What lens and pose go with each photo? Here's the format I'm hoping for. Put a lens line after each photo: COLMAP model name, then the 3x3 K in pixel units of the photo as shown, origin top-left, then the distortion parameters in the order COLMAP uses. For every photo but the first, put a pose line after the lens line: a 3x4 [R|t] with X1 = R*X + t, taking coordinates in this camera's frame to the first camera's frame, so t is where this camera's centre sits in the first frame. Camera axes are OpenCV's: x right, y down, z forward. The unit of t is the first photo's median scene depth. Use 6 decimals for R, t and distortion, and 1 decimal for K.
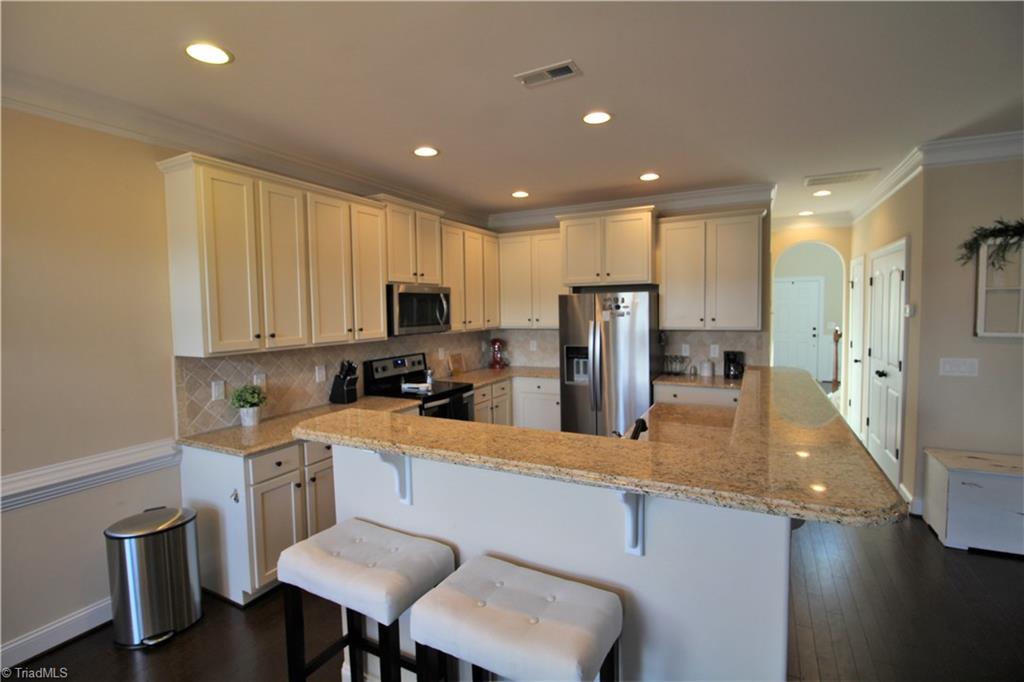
lens RADIAL K [[471.3, 0, 518.3], [0, 471.3, 333.8], [0, 0, 1]] dist [-0.004697, -0.010946]
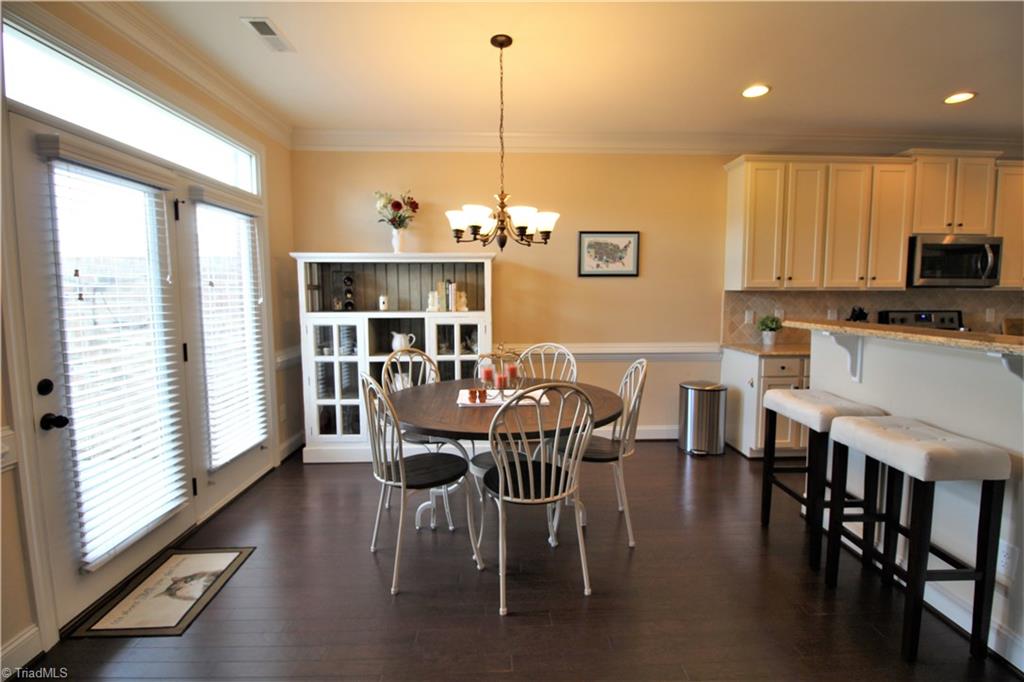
lens RADIAL K [[471.3, 0, 518.9], [0, 471.3, 332.9], [0, 0, 1]] dist [-0.004697, -0.010946]
pose [[0.487867, 0.090581, -0.868206, 0.225961], [-0.054216, 0.995826, 0.073430, 0.082456], [0.871233, 0.011247, 0.490741, -0.268777]]
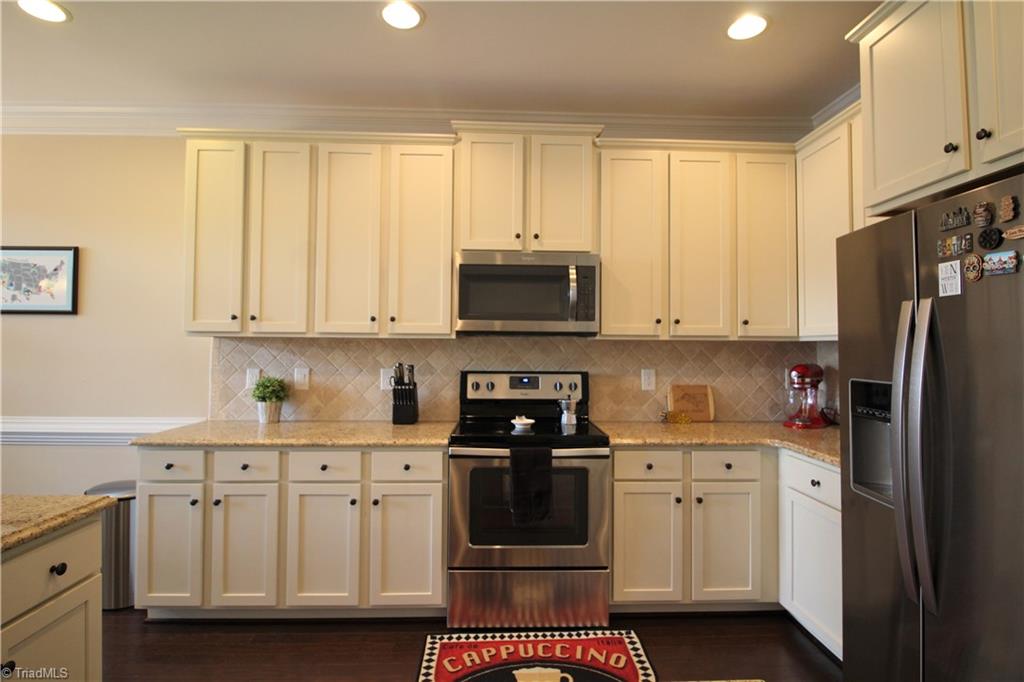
lens RADIAL K [[500.1, 0, 517.1], [0, 500.1, 330.5], [0, 0, 1]] dist [-0.009351, -0.003977]
pose [[0.487746, -0.006965, -0.872958, 0.395222], [-0.065049, 0.996898, -0.044299, 0.028313], [0.870558, 0.078392, 0.485781, 0.789317]]
